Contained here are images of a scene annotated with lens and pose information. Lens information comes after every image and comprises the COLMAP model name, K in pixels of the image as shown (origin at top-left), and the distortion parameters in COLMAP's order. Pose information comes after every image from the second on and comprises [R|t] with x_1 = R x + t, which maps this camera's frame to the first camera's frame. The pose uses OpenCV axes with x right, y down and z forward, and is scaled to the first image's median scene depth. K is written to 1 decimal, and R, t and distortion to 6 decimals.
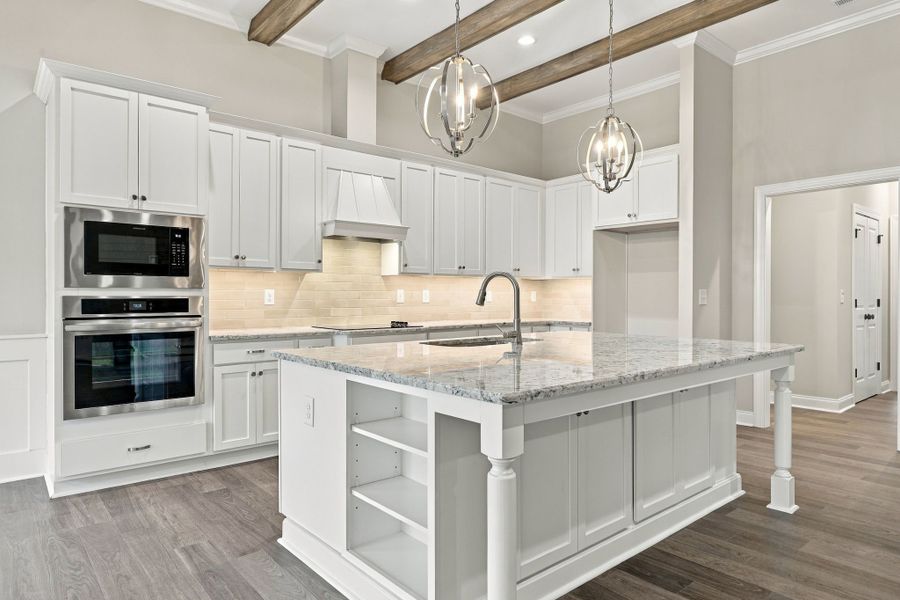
lens RADIAL K [[555.7, 0, 448.9], [0, 555.7, 296.8], [0, 0, 1]] dist [-0.003238, 0.005674]
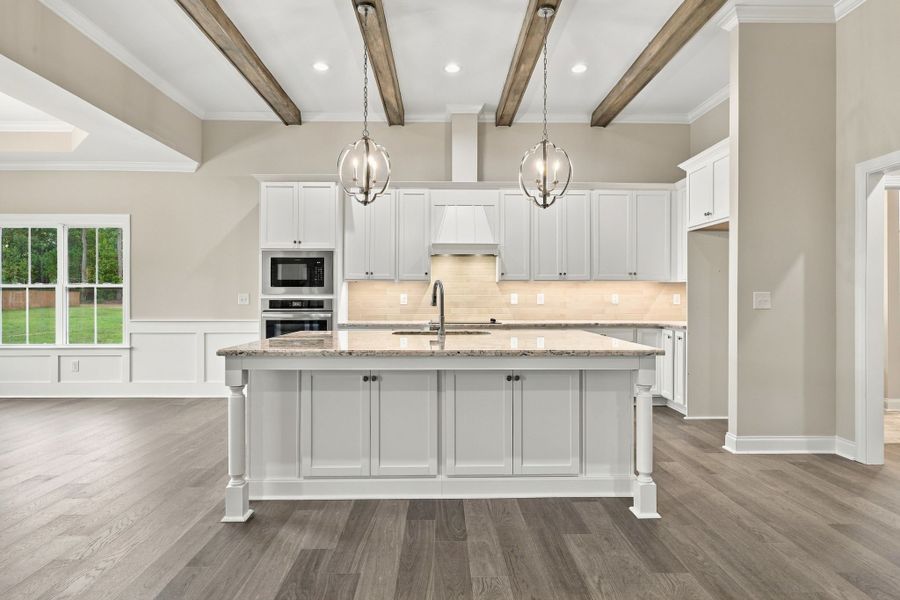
lens RADIAL K [[510.9, 0, 449.6], [0, 510.9, 295.7], [0, 0, 1]] dist [-0.004822, 0.000636]
pose [[0.772493, -0.003059, -0.635016, 0.766689], [-0.001480, 0.999977, -0.006617, -0.000441], [0.635022, 0.006051, 0.772471, 0.065117]]
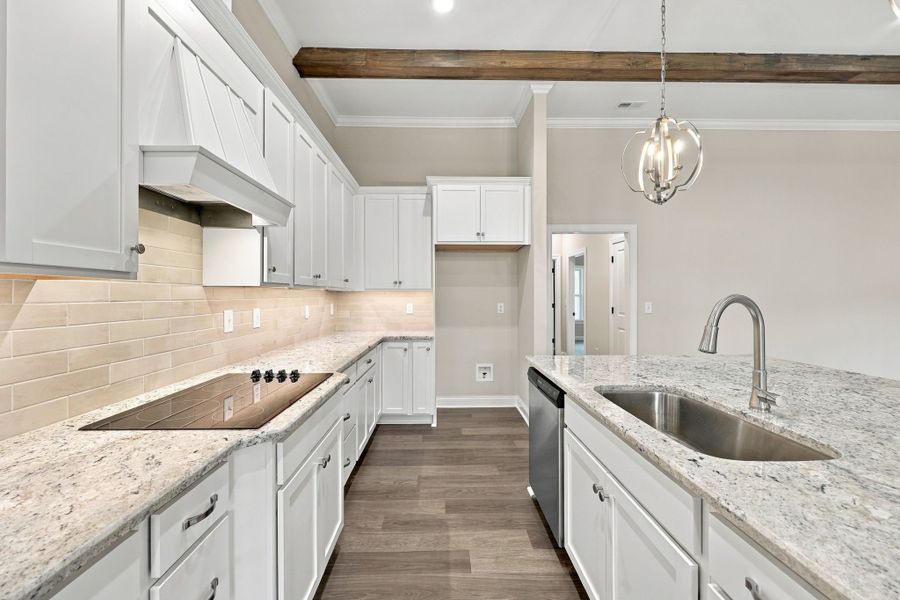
lens RADIAL K [[363.1, 0, 449.9], [0, 363.1, 297.5], [0, 0, 1]] dist [-0.006066, -0.000163]
pose [[0.631280, -0.005791, 0.775534, -0.353789], [0.001683, 0.999980, 0.006098, -0.041745], [-0.775553, -0.002545, 0.631277, 0.857271]]
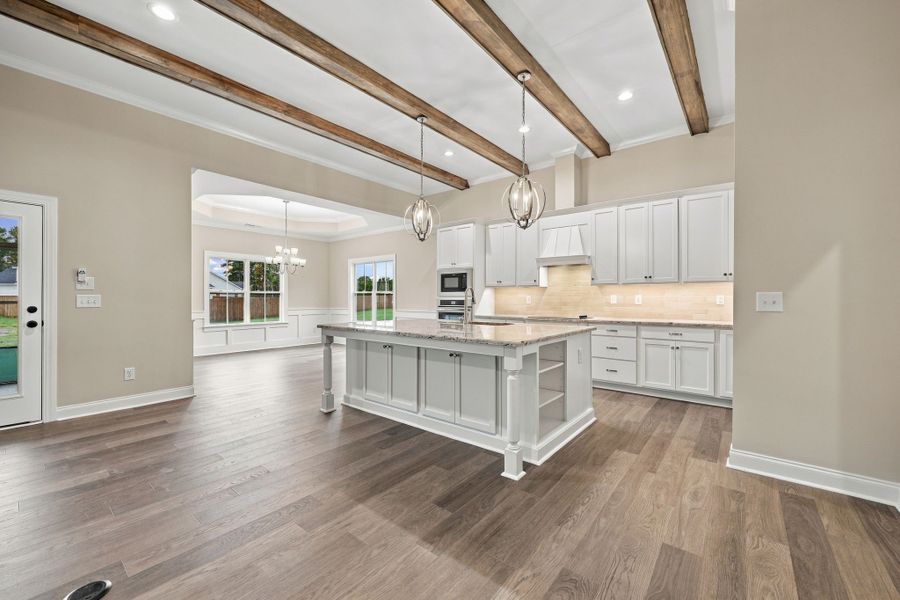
lens RADIAL K [[363.1, 0, 447.3], [0, 363.1, 296.9], [0, 0, 1]] dist [-0.006066, -0.000163]
pose [[0.176552, -0.004140, -0.984283, 1.143055], [-0.002185, 0.999987, -0.004598, -0.003832], [0.984289, 0.002962, 0.176540, 0.603517]]
